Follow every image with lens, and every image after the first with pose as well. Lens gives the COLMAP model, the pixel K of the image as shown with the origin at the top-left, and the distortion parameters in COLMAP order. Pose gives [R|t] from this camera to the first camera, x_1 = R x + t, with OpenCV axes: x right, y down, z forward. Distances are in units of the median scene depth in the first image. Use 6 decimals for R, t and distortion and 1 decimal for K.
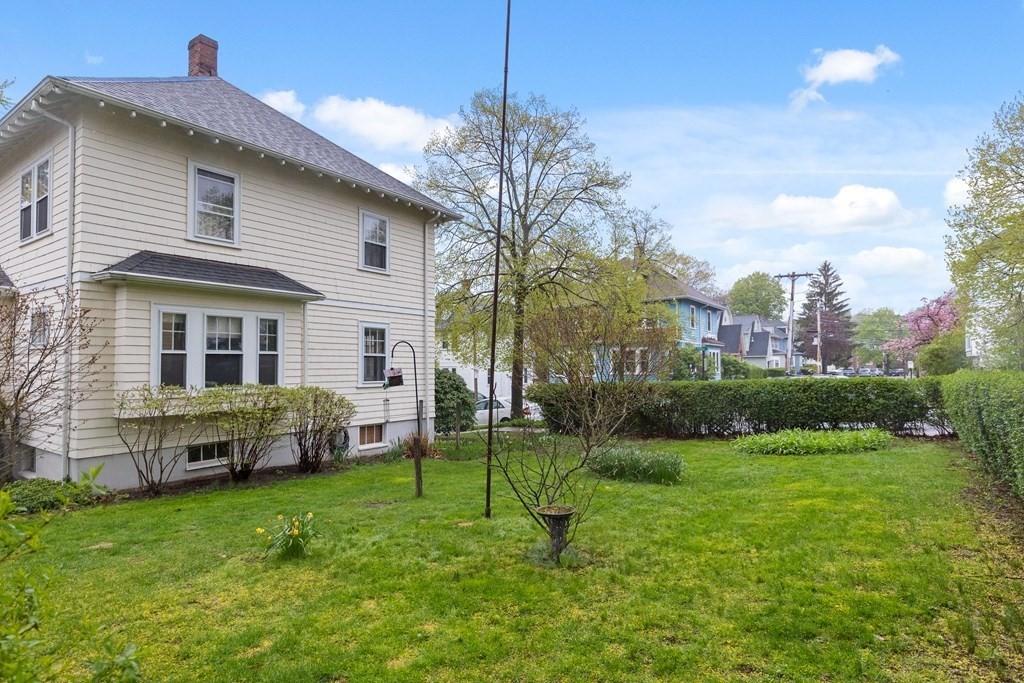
lens RADIAL K [[537.6, 0, 512.0], [0, 537.6, 341.5], [0, 0, 1]] dist [0.000027, -0.000028]
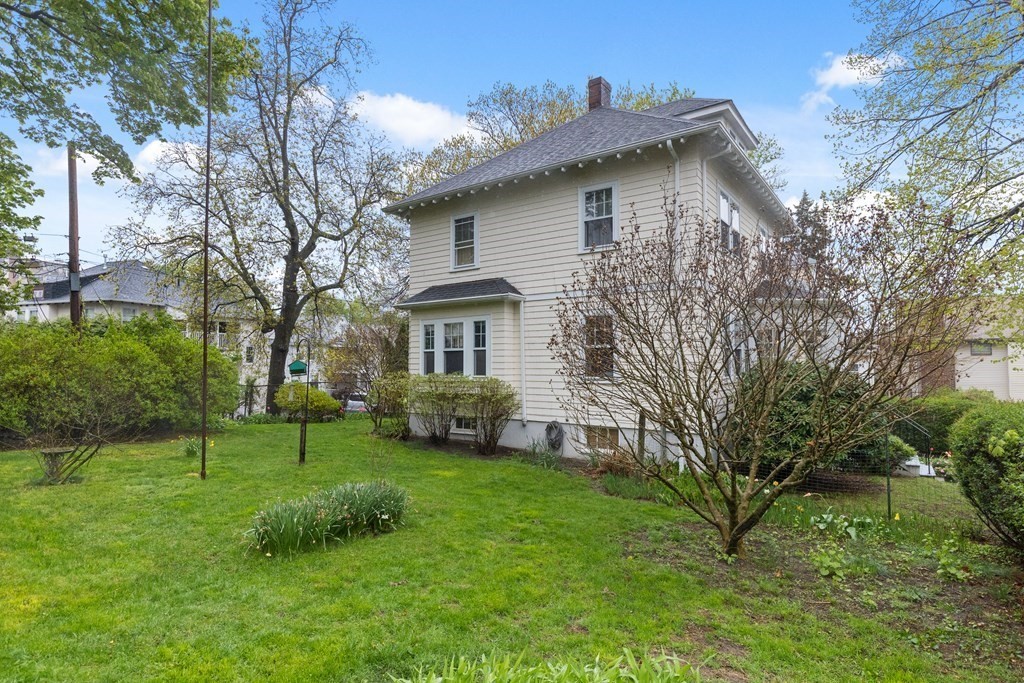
lens RADIAL K [[537.6, 0, 512.0], [0, 537.6, 341.5], [0, 0, 1]] dist [0.000027, -0.000028]
pose [[-0.006613, -0.045301, -0.998951, 0.780373], [0.040307, 0.998149, -0.045531, 0.064363], [0.999165, -0.040566, -0.004775, 1.100670]]
